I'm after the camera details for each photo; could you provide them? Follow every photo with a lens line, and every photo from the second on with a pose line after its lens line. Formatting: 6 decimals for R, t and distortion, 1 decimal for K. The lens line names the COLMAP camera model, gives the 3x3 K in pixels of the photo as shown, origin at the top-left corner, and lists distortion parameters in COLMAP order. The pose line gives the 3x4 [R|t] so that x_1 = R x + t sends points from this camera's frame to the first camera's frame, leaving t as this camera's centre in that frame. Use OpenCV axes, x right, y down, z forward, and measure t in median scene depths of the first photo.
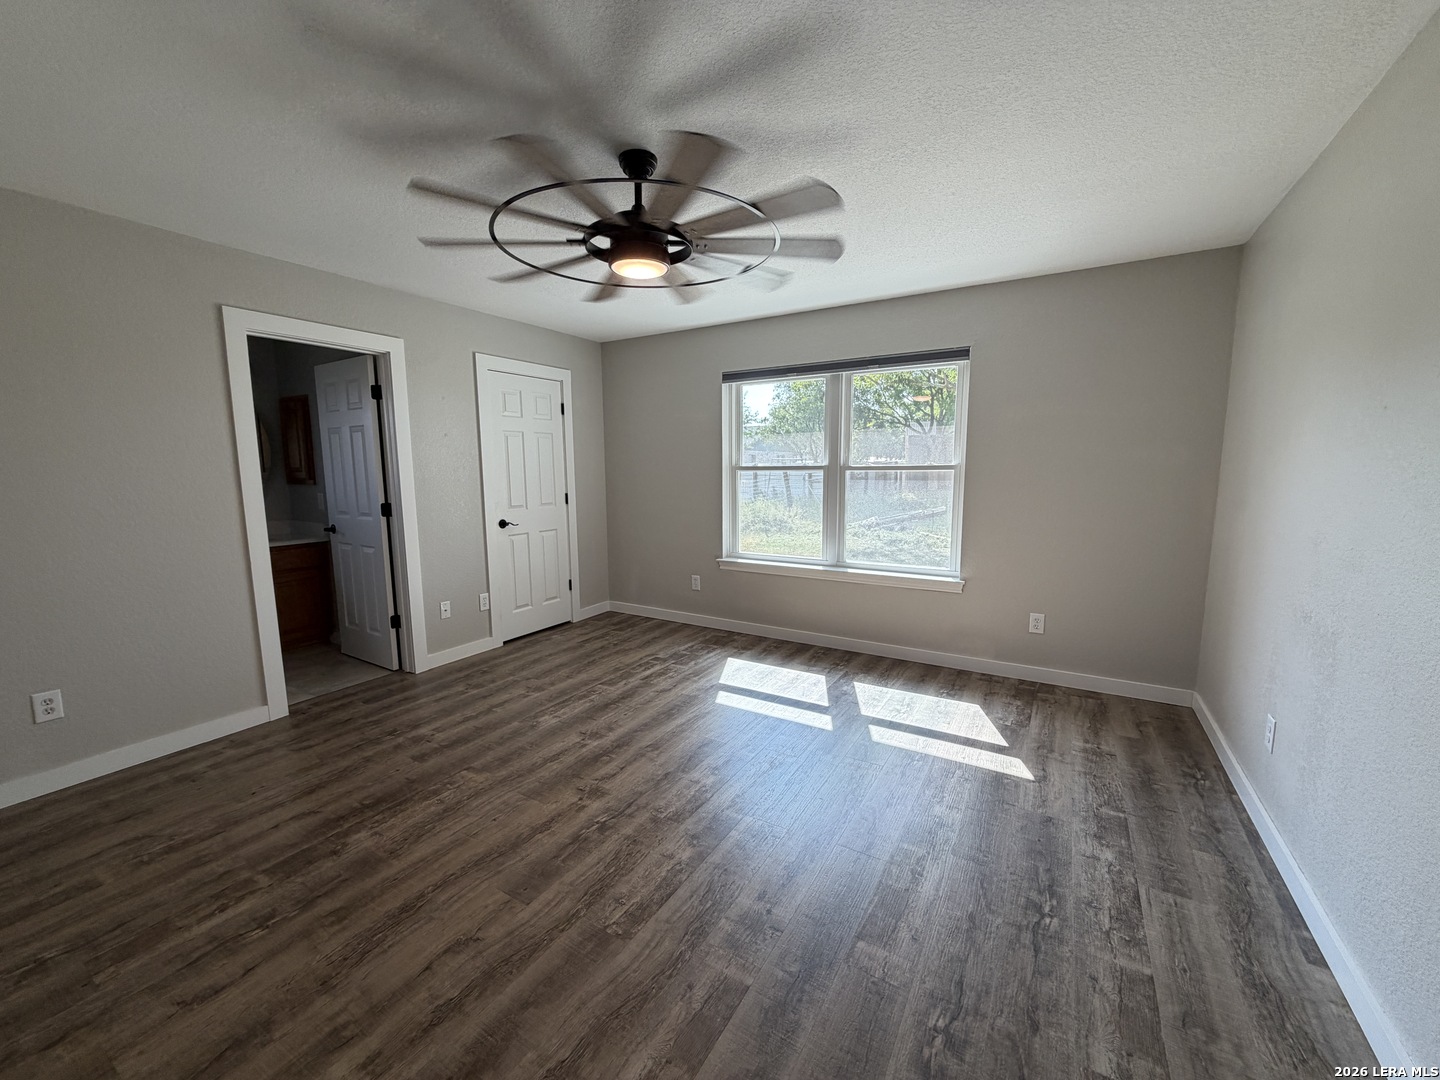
lens RADIAL K [[573.0, 0, 717.1], [0, 573.0, 541.9], [0, 0, 1]] dist [-0.001194, 0.000211]
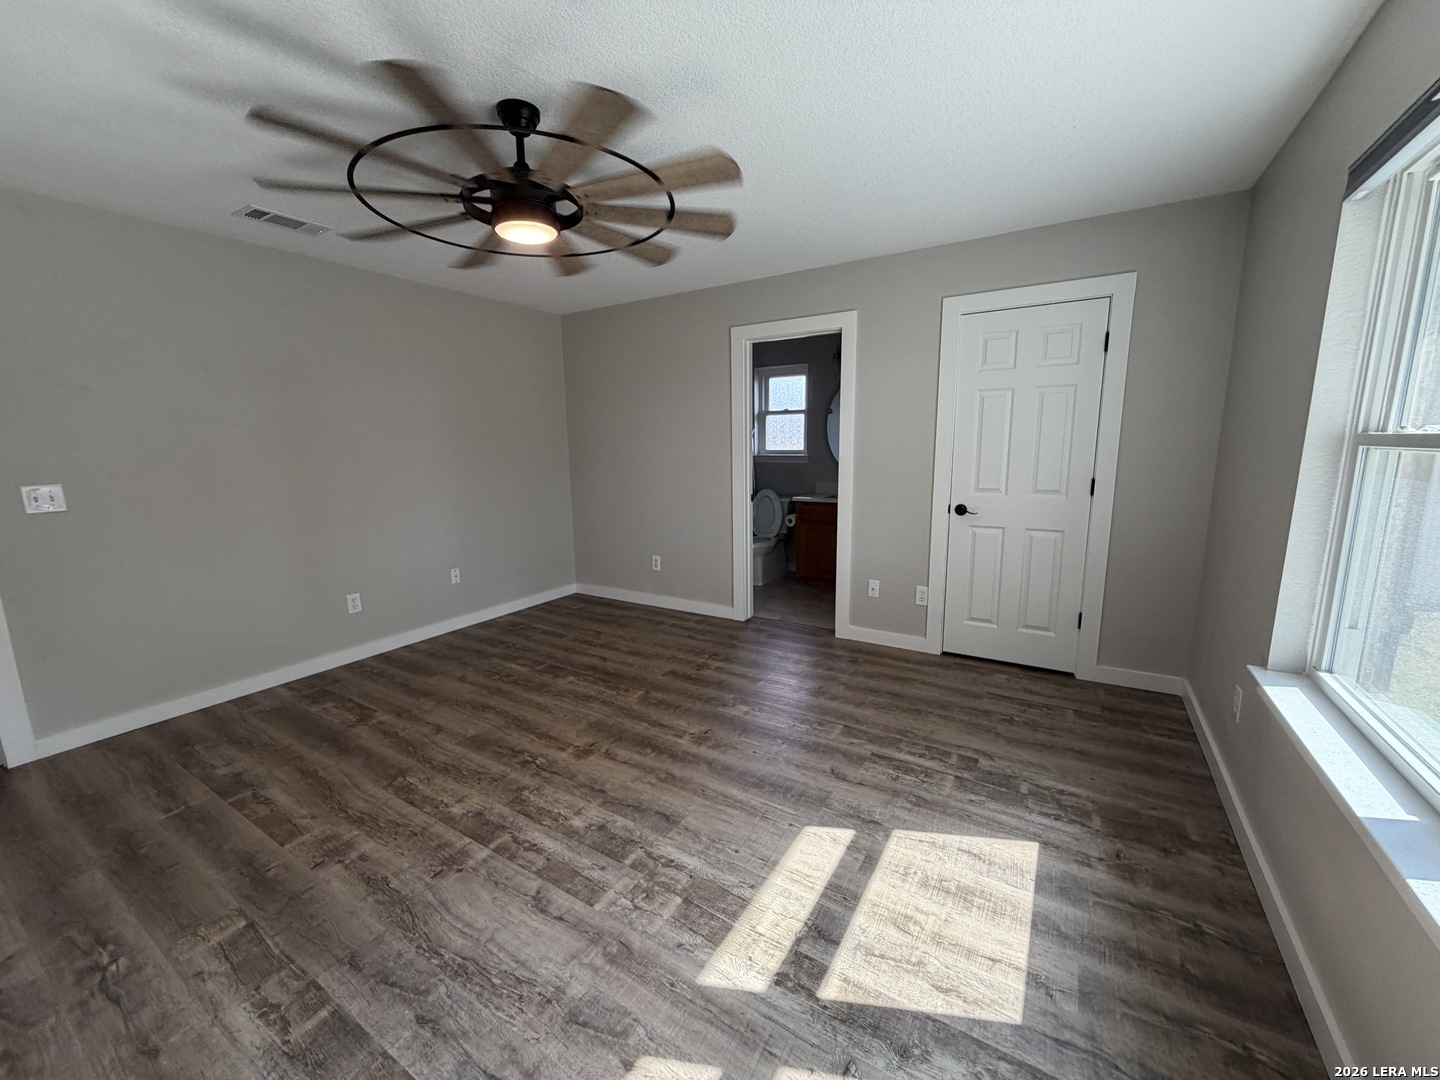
lens RADIAL K [[573.0, 0, 717.1], [0, 573.0, 541.9], [0, 0, 1]] dist [-0.001194, 0.000211]
pose [[-0.013659, 0.179239, -0.983711, 0.505879], [-0.117214, 0.976733, 0.179595, -0.109462], [0.993013, 0.117758, 0.007668, 0.791917]]
